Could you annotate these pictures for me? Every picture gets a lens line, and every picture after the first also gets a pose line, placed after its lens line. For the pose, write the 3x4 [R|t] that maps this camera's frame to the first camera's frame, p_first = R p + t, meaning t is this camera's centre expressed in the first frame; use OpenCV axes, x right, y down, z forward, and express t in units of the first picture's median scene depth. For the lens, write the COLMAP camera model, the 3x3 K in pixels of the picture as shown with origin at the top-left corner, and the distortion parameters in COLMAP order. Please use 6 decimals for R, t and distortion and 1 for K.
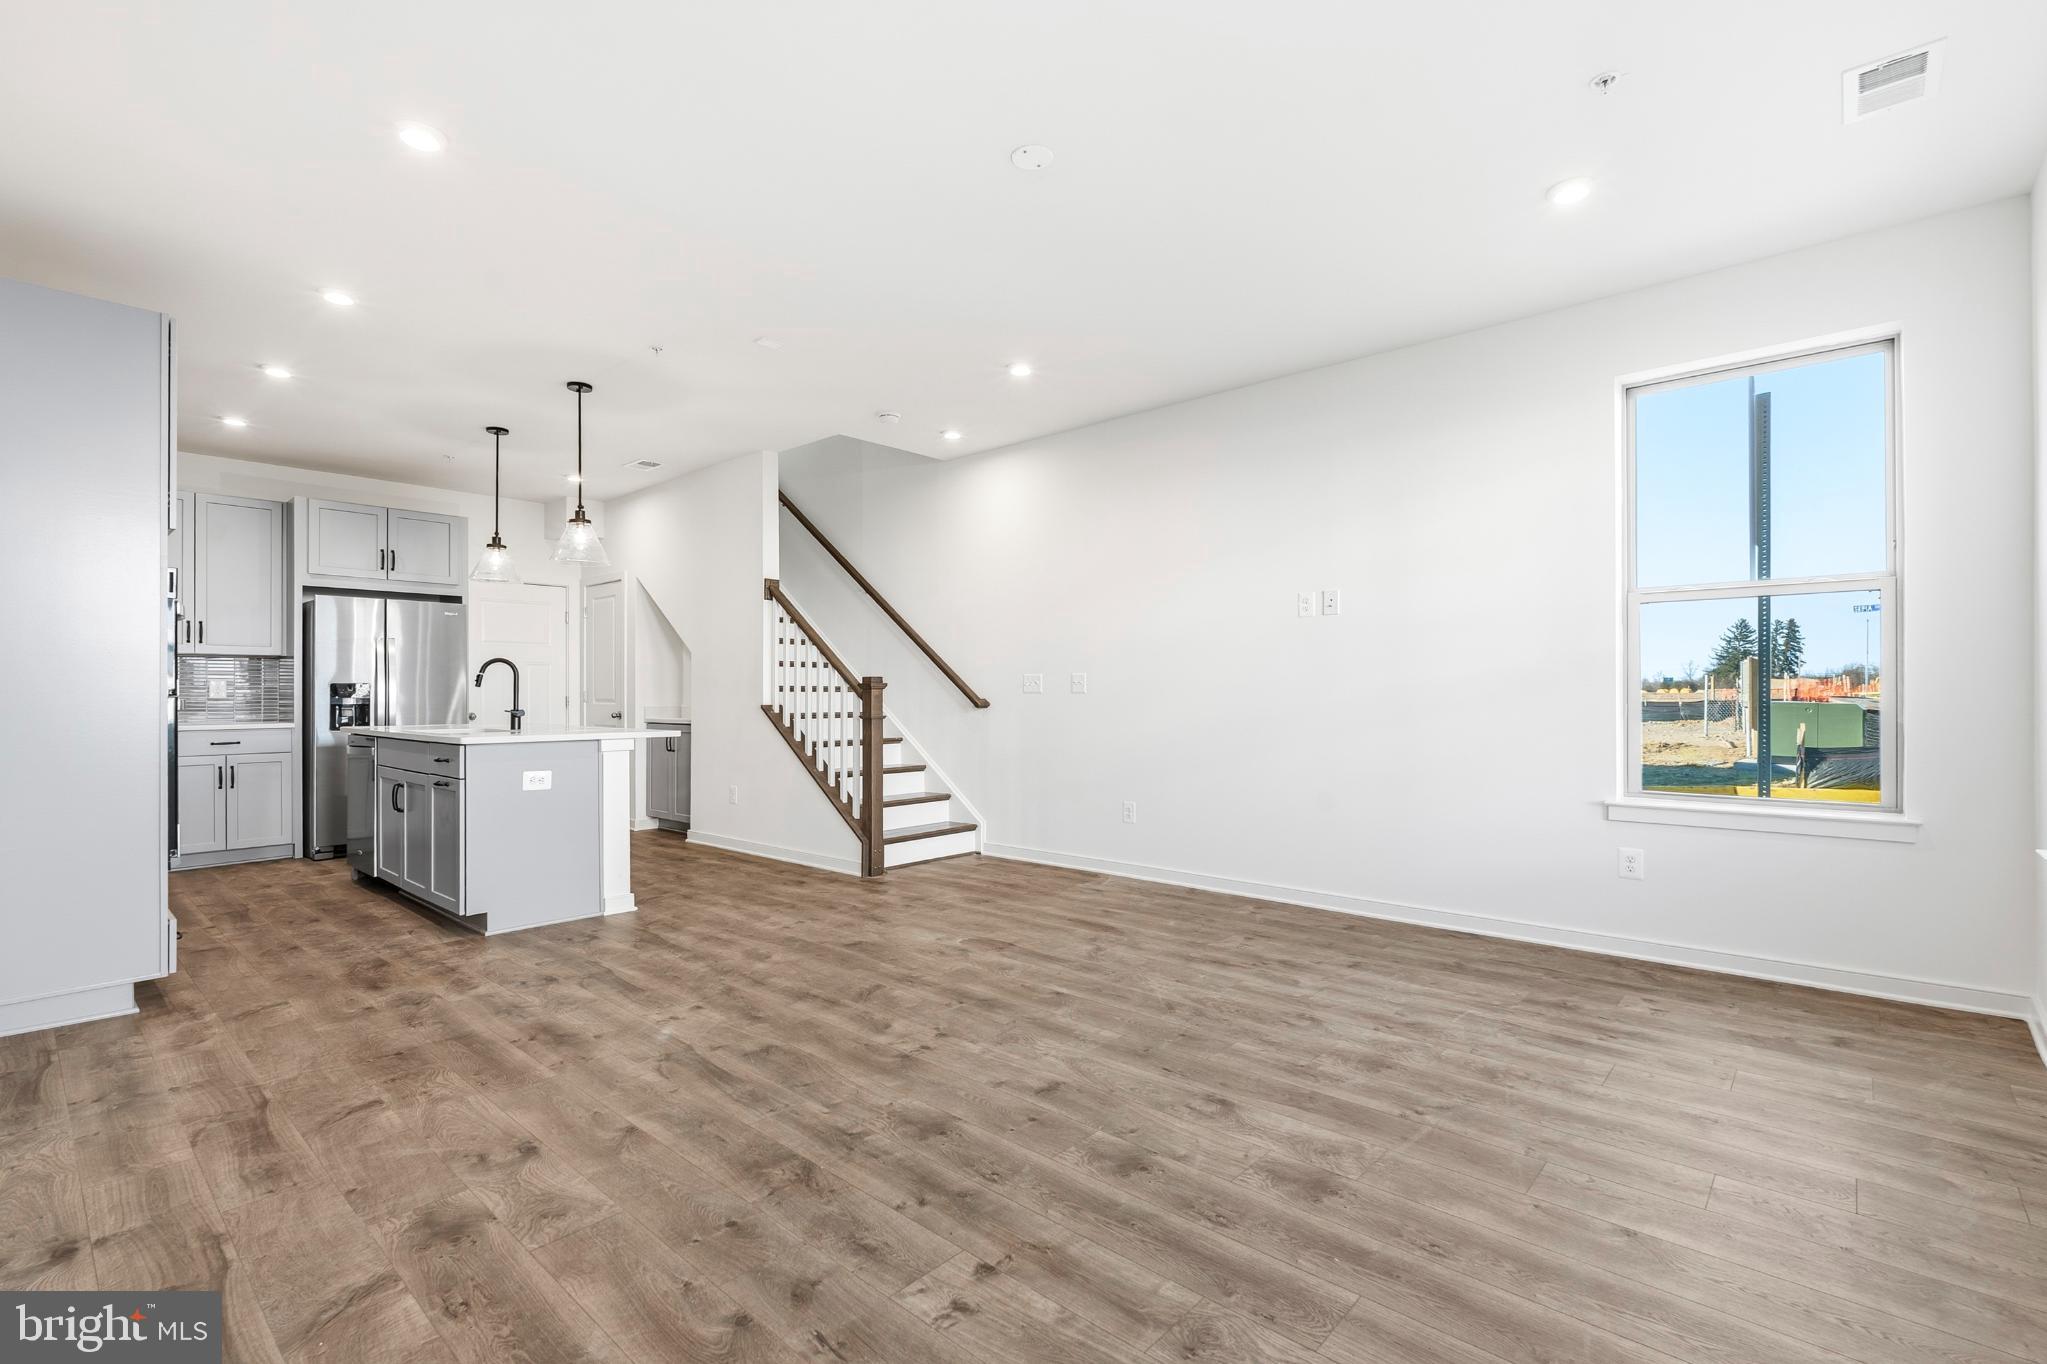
lens RADIAL K [[927.3, 0, 1030.4], [0, 927.3, 691.8], [0, 0, 1]] dist [-0.001861, 0.000100]
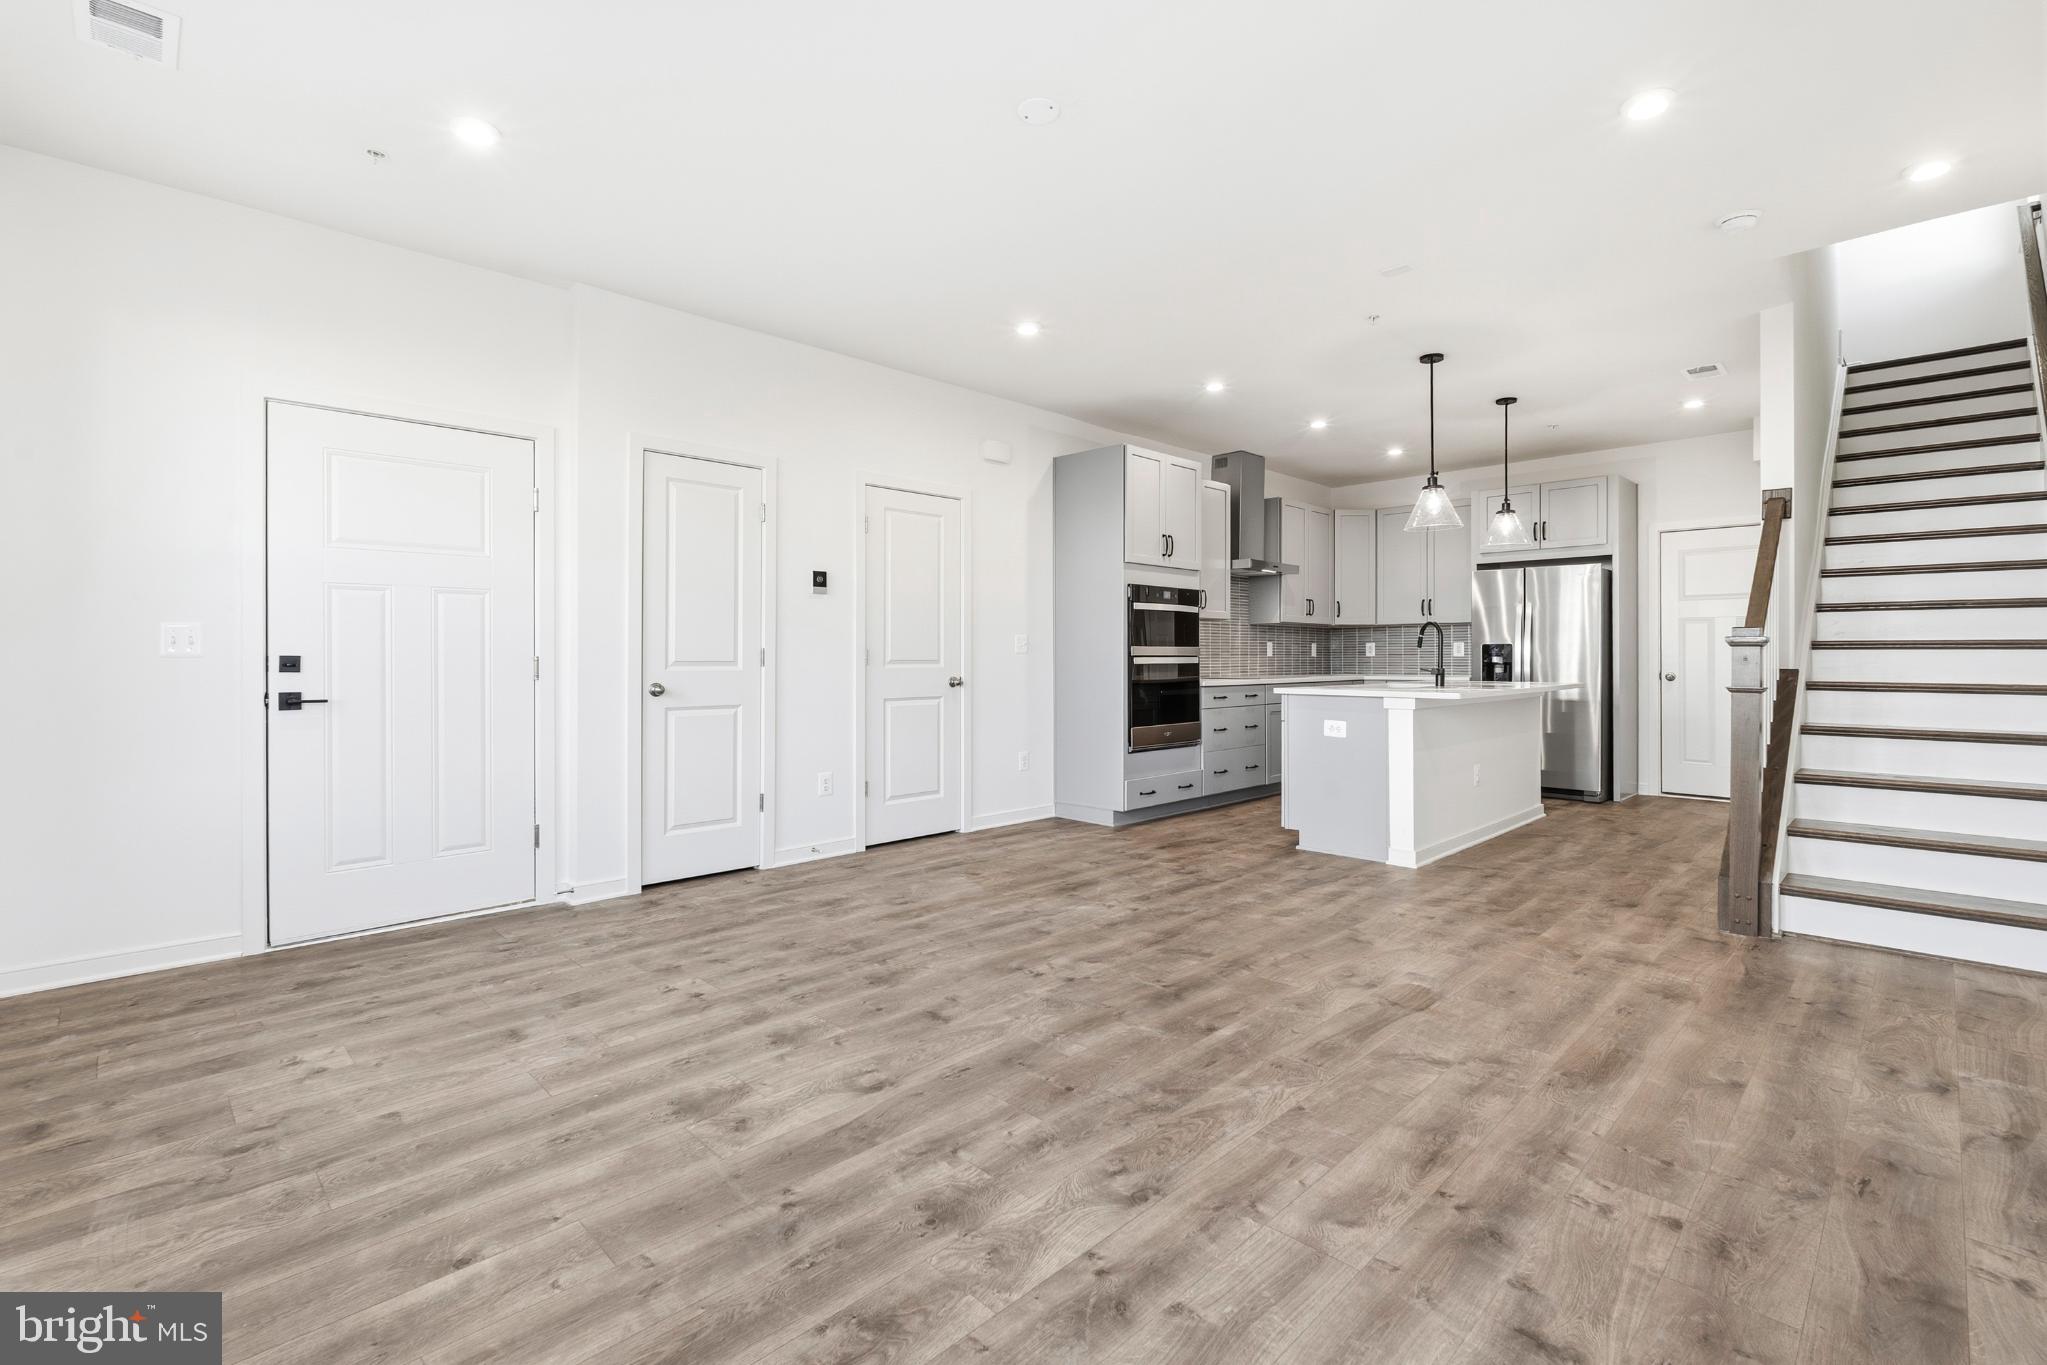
lens RADIAL K [[918.3, 0, 1028.8], [0, 918.3, 657.7], [0, 0, 1]] dist [-0.003026, 0.000182]
pose [[-0.059430, 0.005150, -0.998219, 0.746957], [0.004766, 0.999977, 0.004875, -0.001156], [0.998221, -0.004468, -0.059453, 0.800657]]
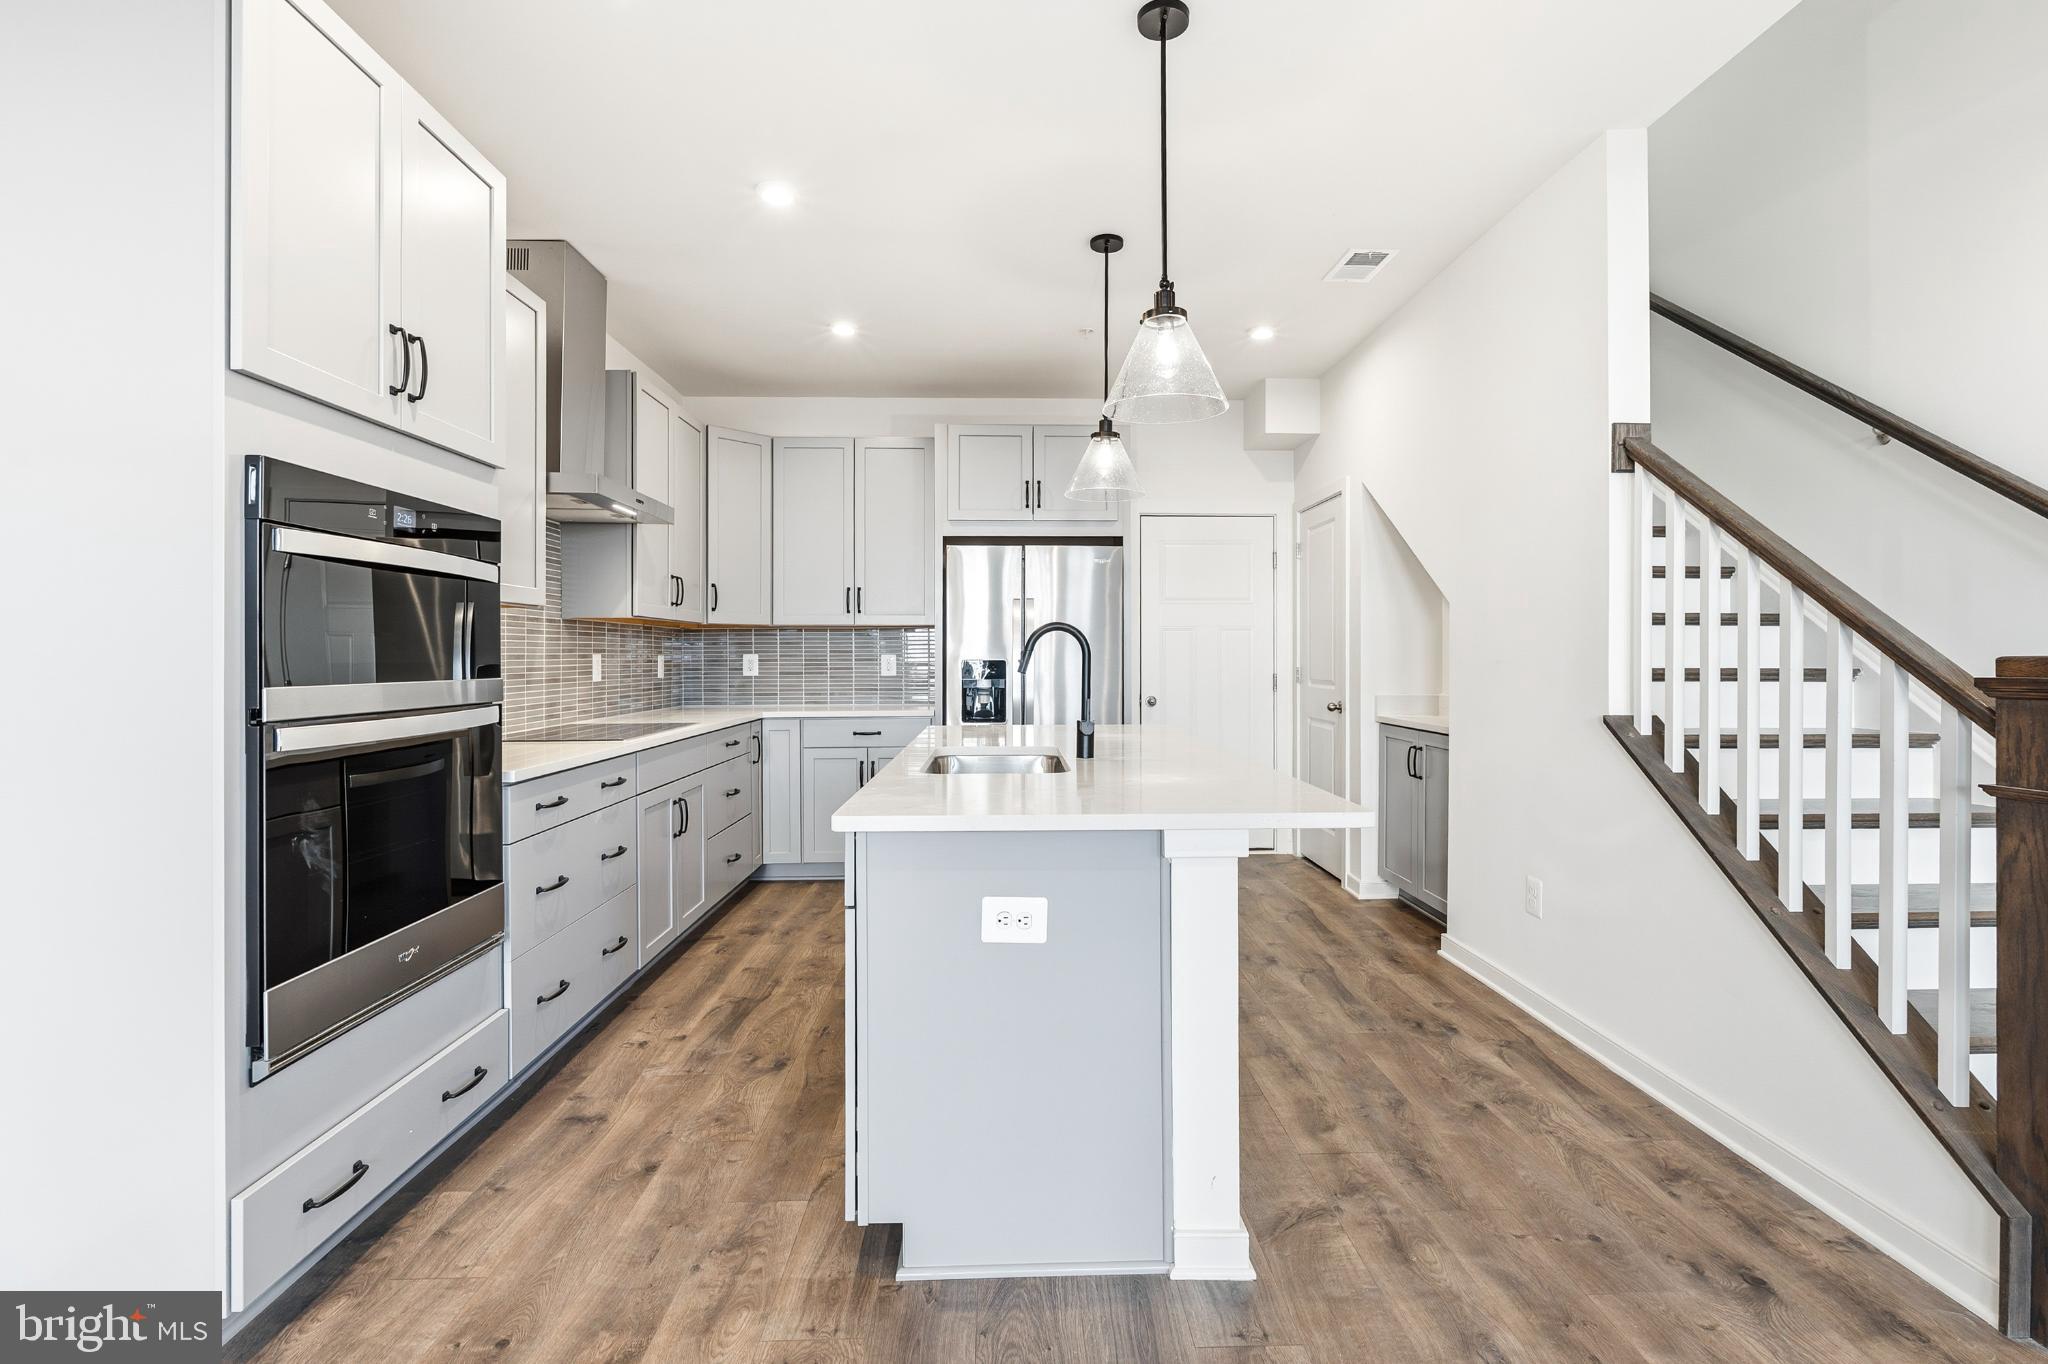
lens RADIAL K [[918.8, 0, 1029.3], [0, 918.8, 657.2], [0, 0, 1]] dist [-0.003026, 0.000182]
pose [[0.687143, 0.003444, -0.726514, -0.271847], [0.001835, 0.999977, 0.006477, -0.027226], [0.726520, -0.005784, 0.687121, 0.848569]]
